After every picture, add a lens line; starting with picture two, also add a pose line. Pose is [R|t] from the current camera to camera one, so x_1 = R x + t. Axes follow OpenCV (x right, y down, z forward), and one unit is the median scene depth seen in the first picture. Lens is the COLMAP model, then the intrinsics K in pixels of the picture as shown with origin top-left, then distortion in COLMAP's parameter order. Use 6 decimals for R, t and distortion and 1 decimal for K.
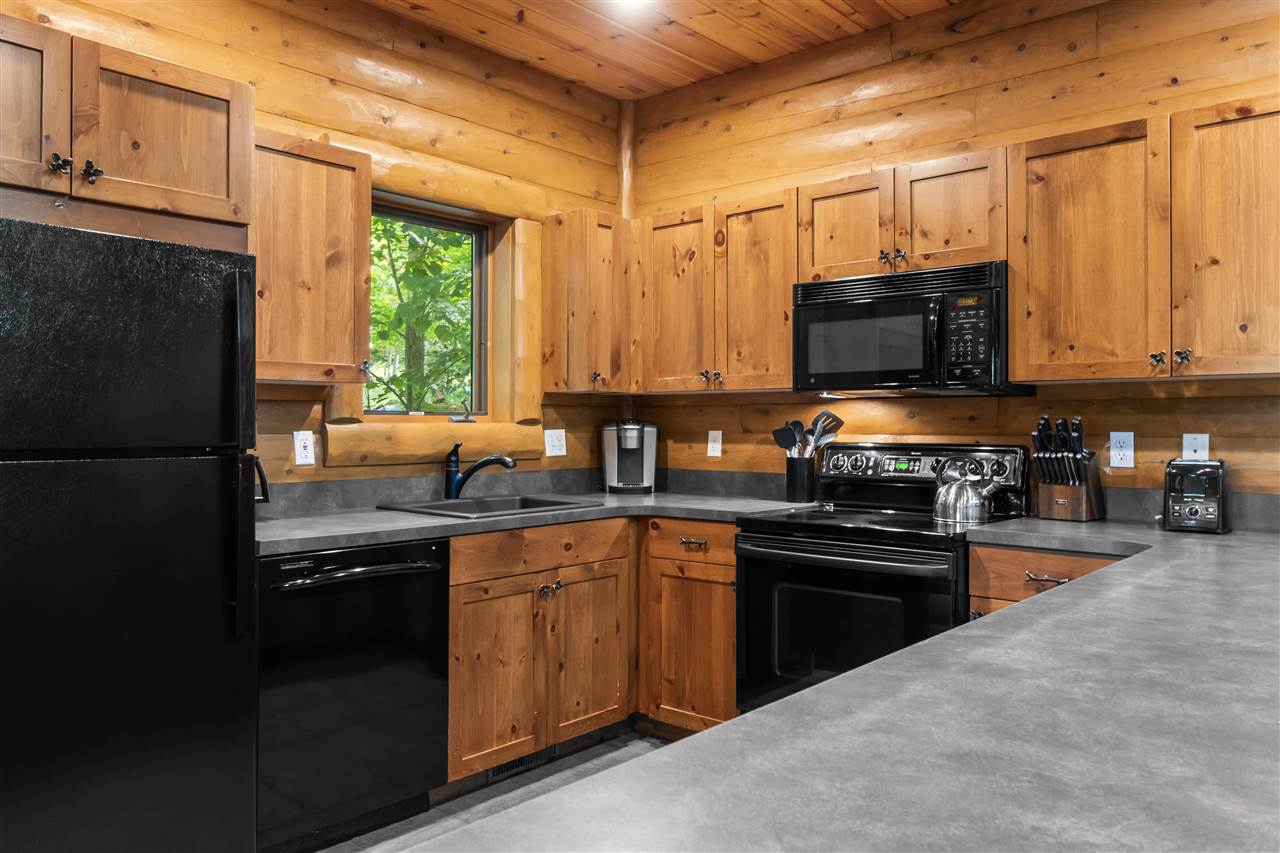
lens RADIAL K [[911.0, 0, 637.9], [0, 911.0, 418.1], [0, 0, 1]] dist [-0.006745, -0.001601]
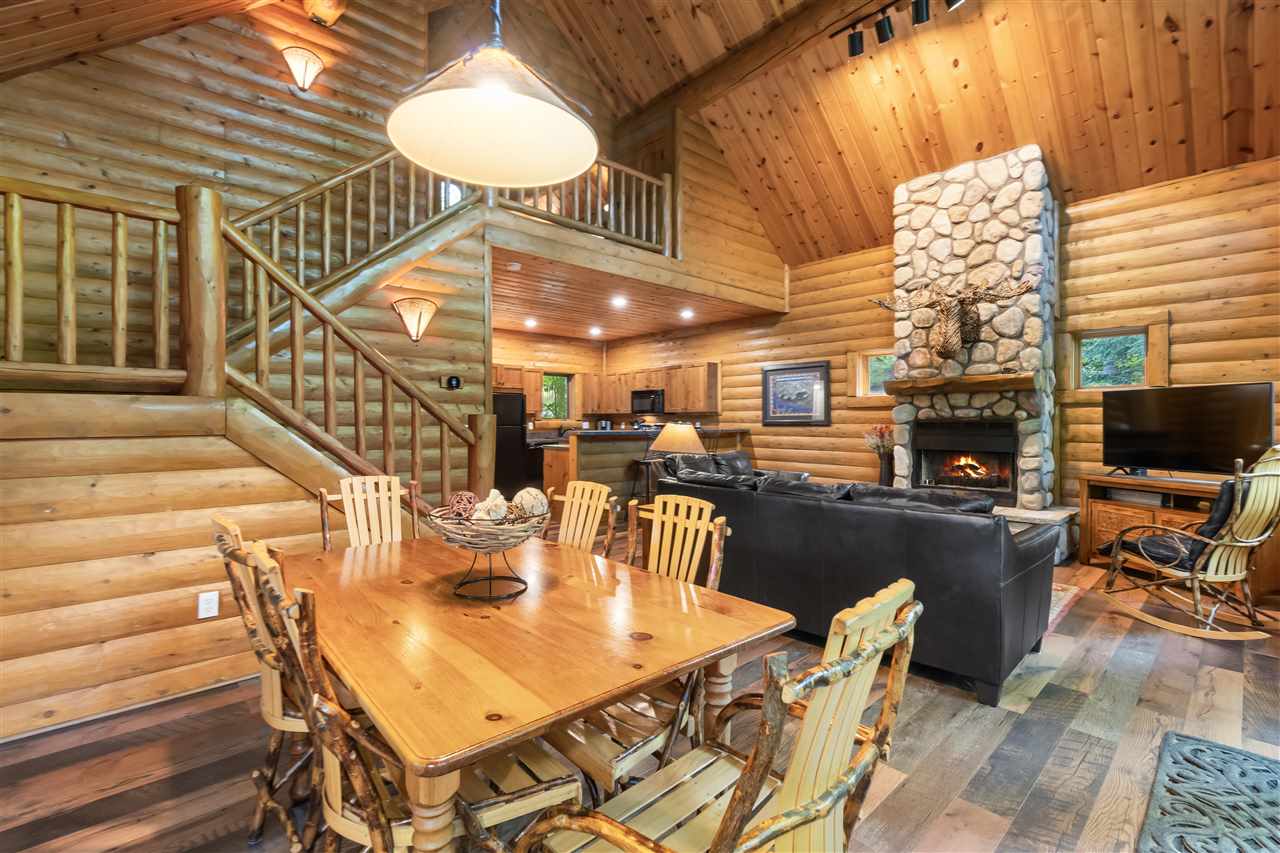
lens RADIAL K [[565.8, 0, 638.0], [0, 565.8, 420.7], [0, 0, 1]] dist [0.000154, -0.000019]
pose [[0.994200, -0.003966, -0.107473, 0.502751], [0.004470, 0.999980, 0.004449, -0.005651], [0.107454, -0.004903, 0.994198, -1.844727]]
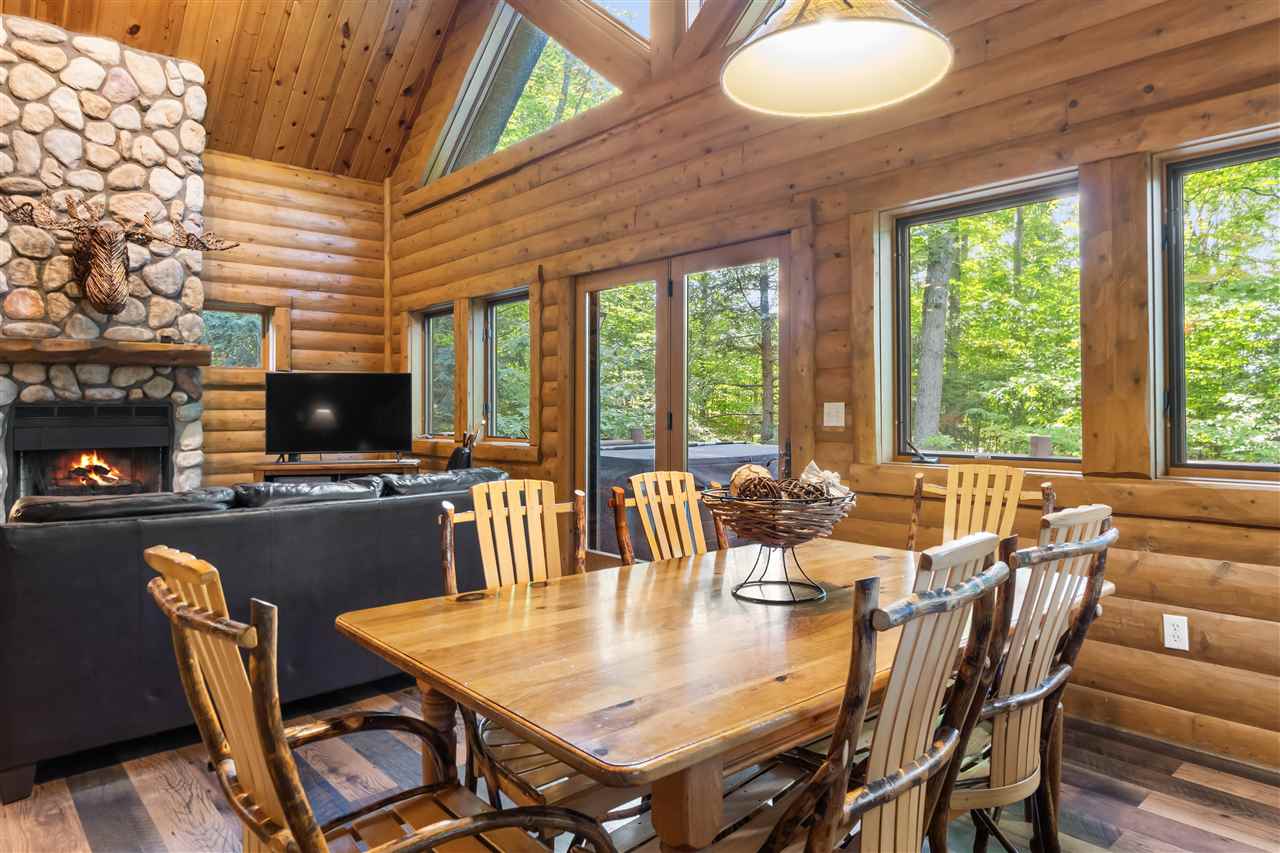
lens RADIAL K [[786.3, 0, 637.0], [0, 786.3, 401.5], [0, 0, 1]] dist [-0.005416, -0.000982]
pose [[0.118412, 0.008738, 0.992926, -0.185026], [0.000686, 0.999960, -0.008882, 0.014429], [-0.992964, 0.001733, 0.118402, -1.366351]]
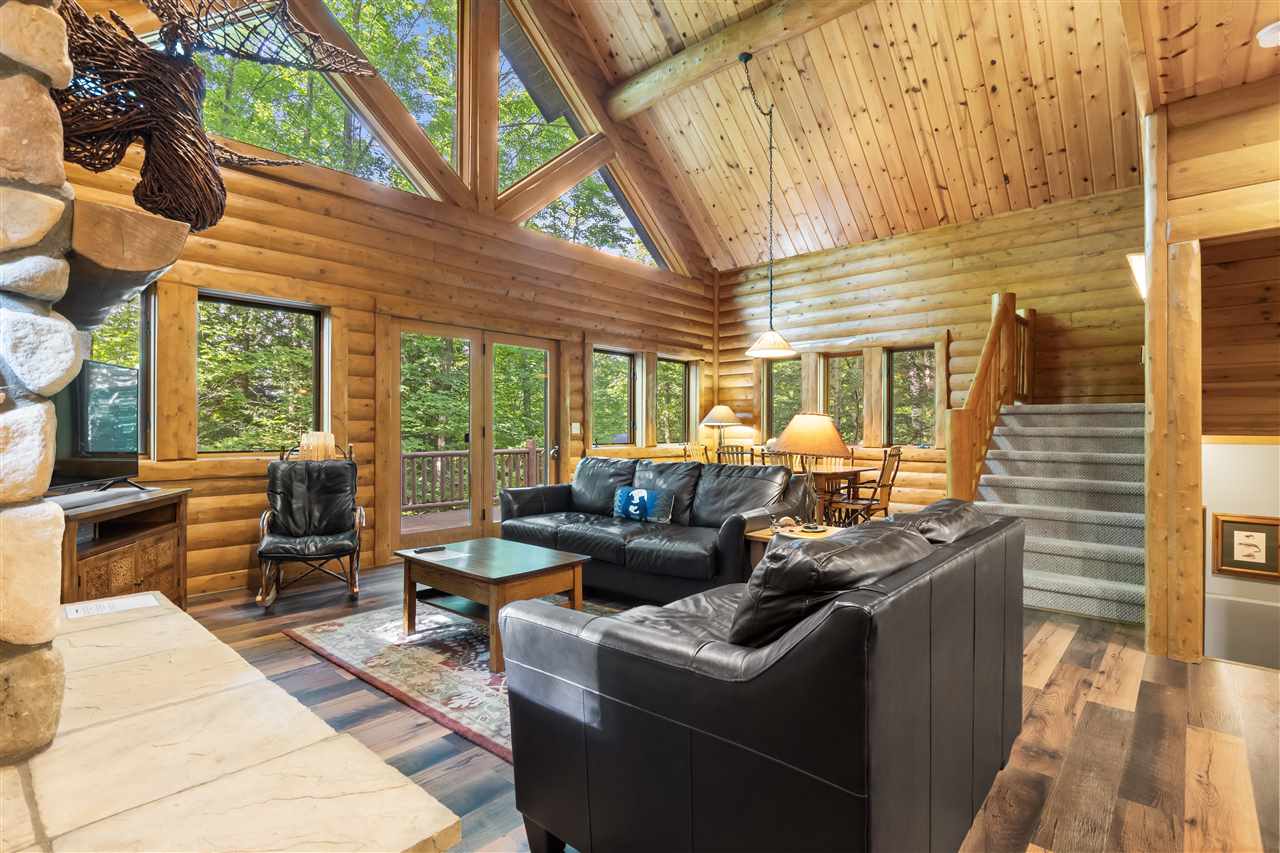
lens RADIAL K [[612.3, 0, 637.3], [0, 612.3, 432.2], [0, 0, 1]] dist [-0.010345, 0.000435]
pose [[-0.999828, -0.003922, 0.018100, 0.726663], [-0.003986, 0.999986, -0.003500, 0.040482], [-0.018086, -0.003572, -0.999830, 0.445505]]
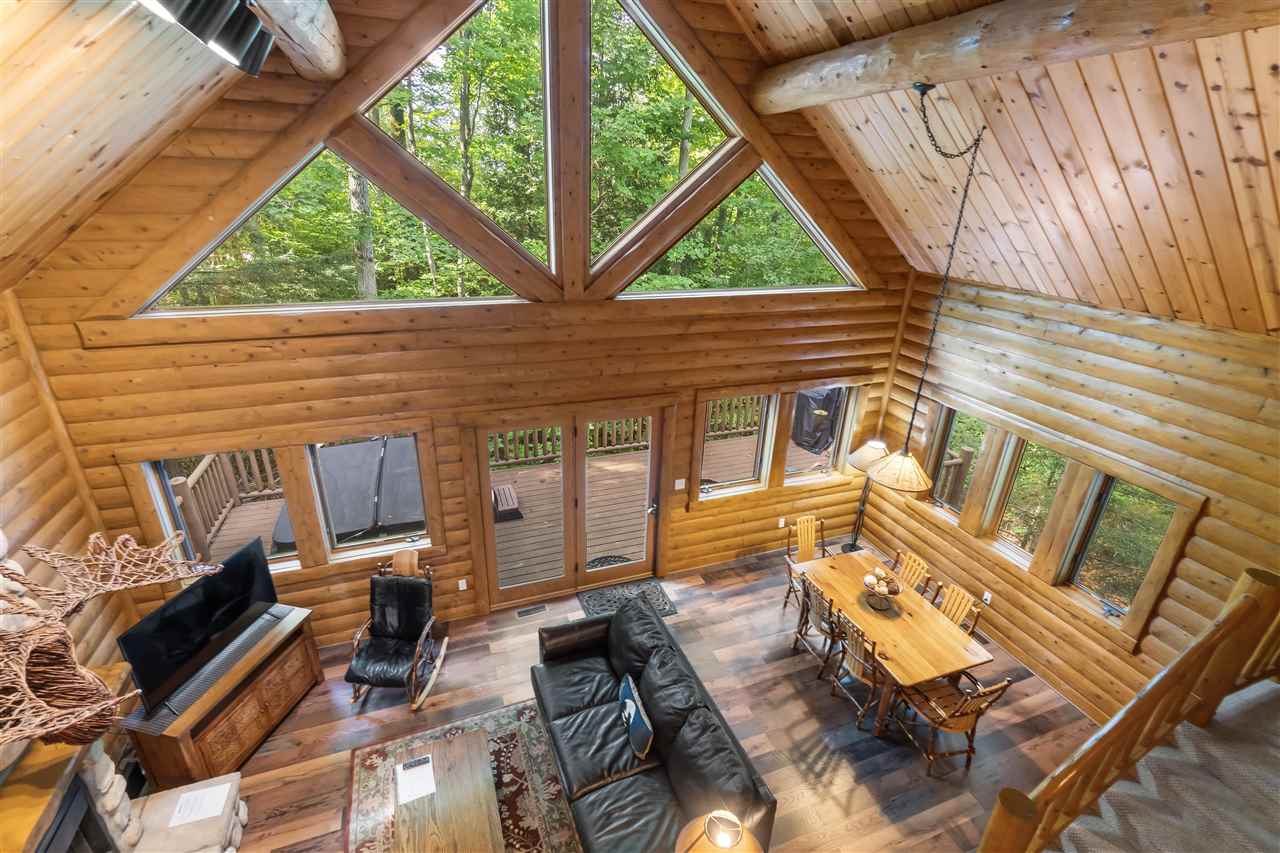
lens RADIAL K [[566.5, 0, 635.8], [0, 566.5, 422.9], [0, 0, 1]] dist [-0.002407, -0.000439]
pose [[-0.879249, -0.209763, 0.427693, 0.353576], [-0.033343, 0.922728, 0.384006, -0.844572], [-0.475195, 0.323376, -0.818302, -0.034039]]
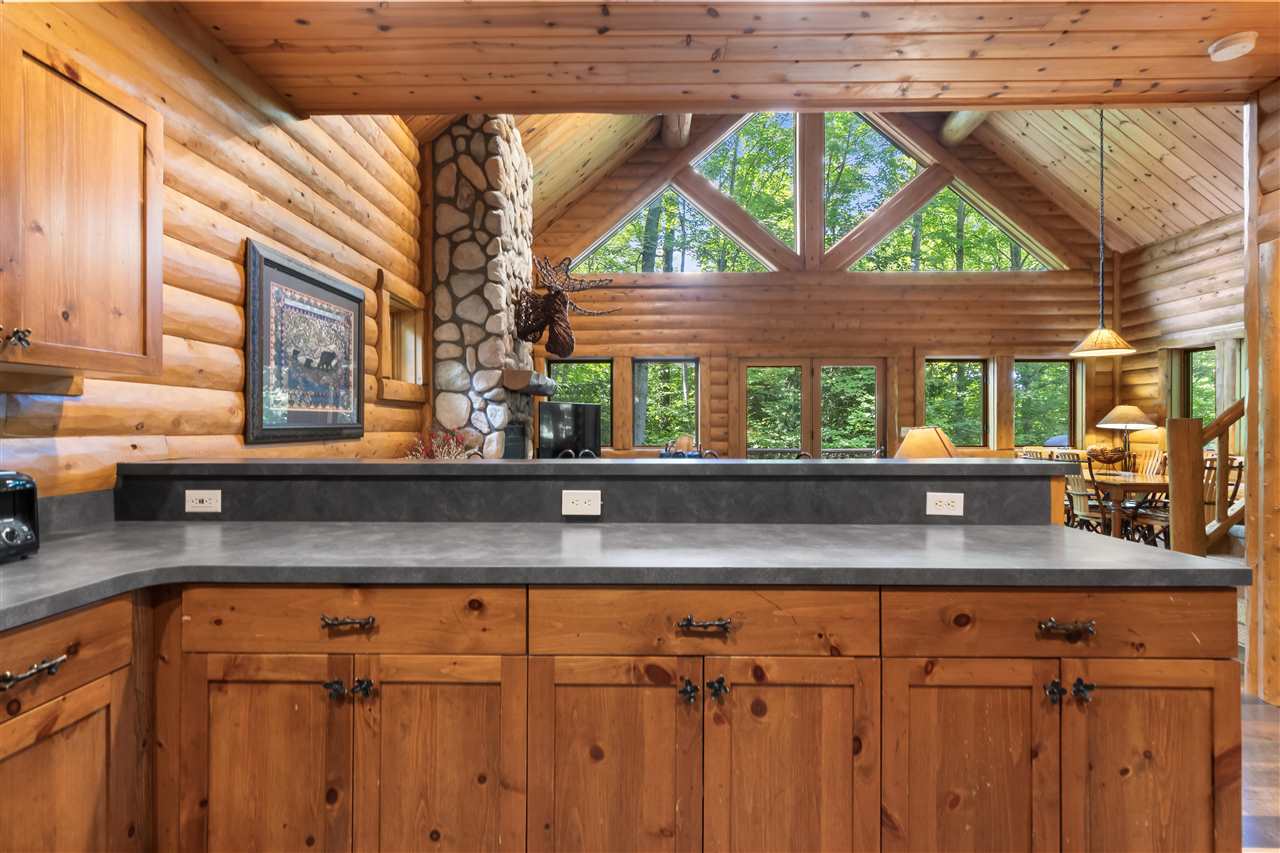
lens RADIAL K [[608.2, 0, 635.5], [0, 608.2, 420.3], [0, 0, 1]] dist [-0.002177, 0.000276]
pose [[-0.646315, 0.002108, 0.763068, -0.105819], [-0.005977, 0.999952, -0.007825, 0.003328], [-0.763047, -0.009619, -0.646271, 0.691549]]
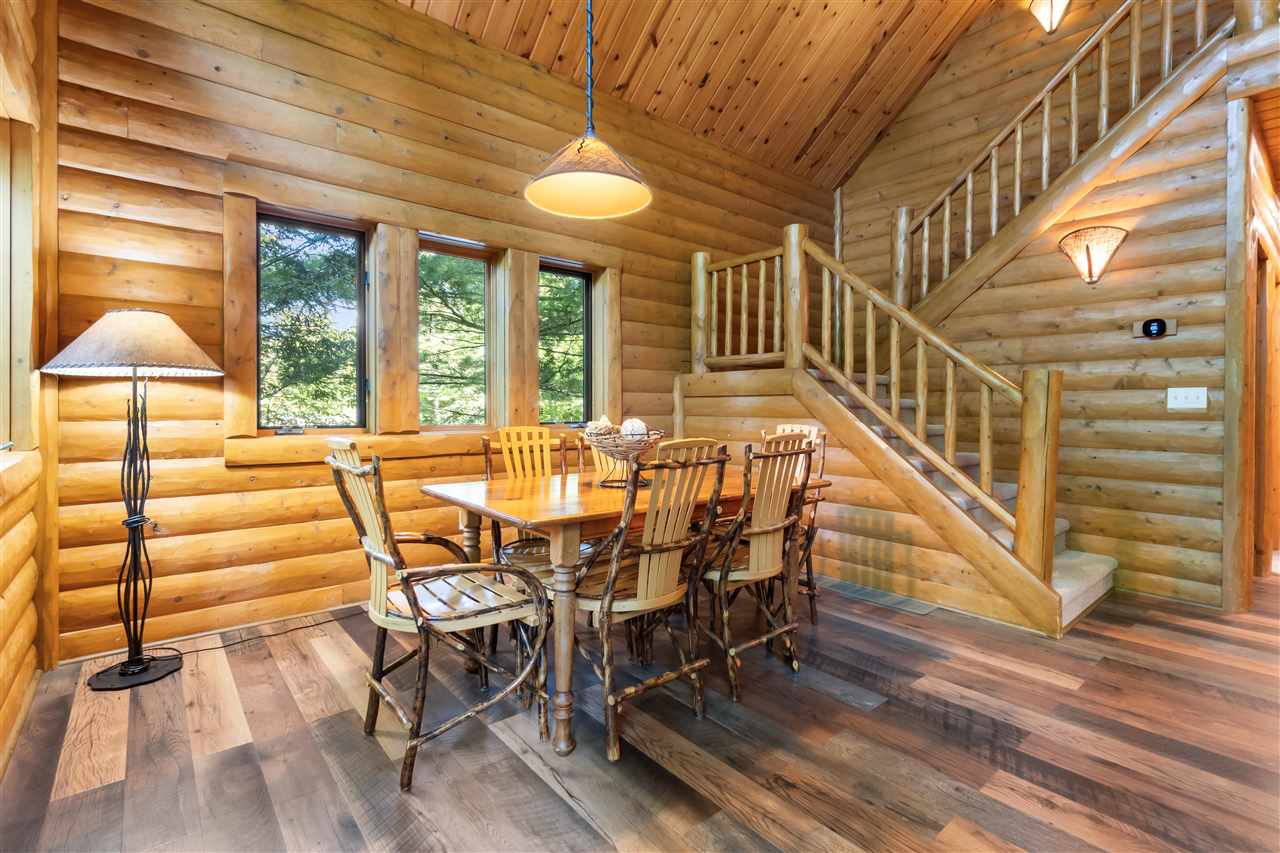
lens RADIAL K [[579.2, 0, 634.8], [0, 579.2, 412.6], [0, 0, 1]] dist [0.002797, -0.000249]
pose [[-0.156842, 0.007695, -0.987594, 1.026608], [0.002526, 0.999970, 0.007390, 0.040653], [0.987620, -0.001335, -0.156857, -1.270036]]
